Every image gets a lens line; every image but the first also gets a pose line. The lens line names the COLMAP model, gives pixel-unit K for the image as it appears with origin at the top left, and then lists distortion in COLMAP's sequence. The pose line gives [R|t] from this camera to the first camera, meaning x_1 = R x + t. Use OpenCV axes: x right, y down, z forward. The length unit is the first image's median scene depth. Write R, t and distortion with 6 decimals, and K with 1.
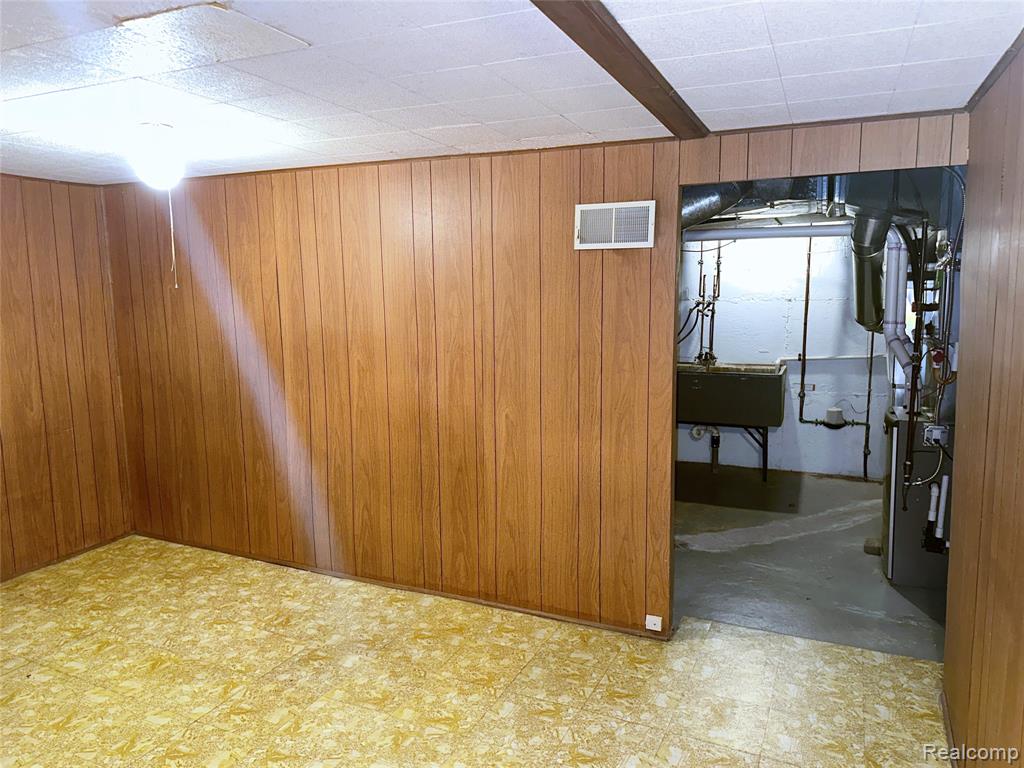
lens RADIAL K [[722.1, 0, 516.2], [0, 722.1, 387.0], [0, 0, 1]] dist [0.035892, -0.029914]
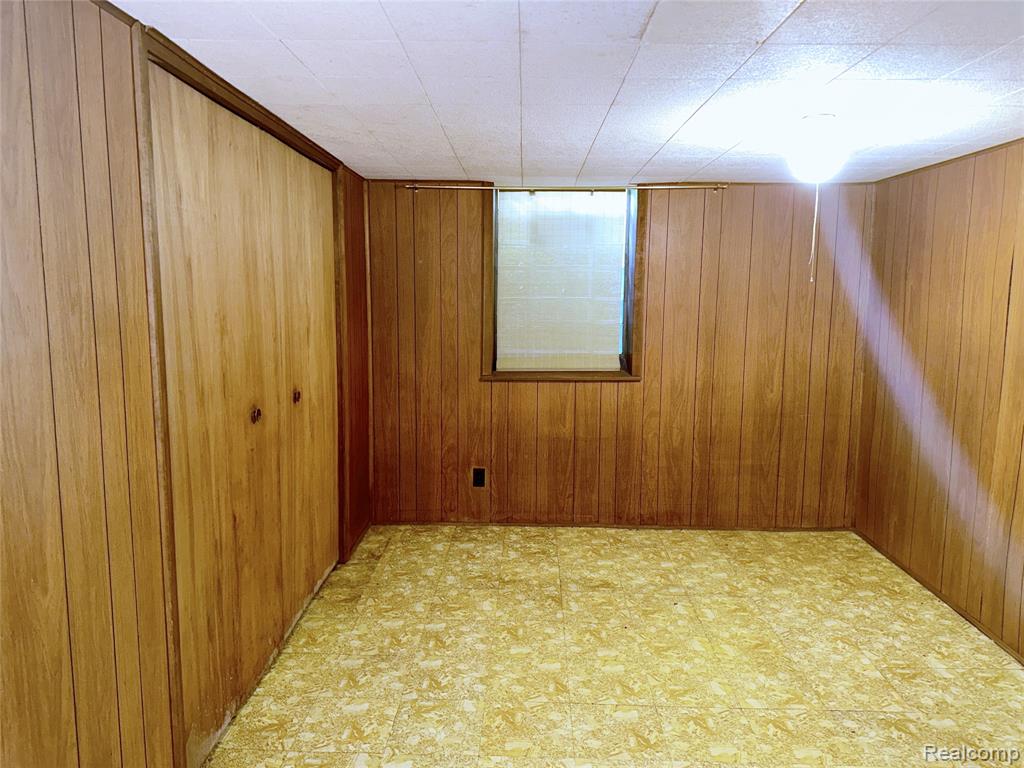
lens RADIAL K [[722.1, 0, 516.2], [0, 722.1, 387.0], [0, 0, 1]] dist [0.035892, -0.029914]
pose [[0.404881, 0.133667, -0.904546, 0.198102], [-0.138101, 0.986848, 0.084014, -0.016037], [0.903880, 0.090903, 0.418016, 0.177154]]
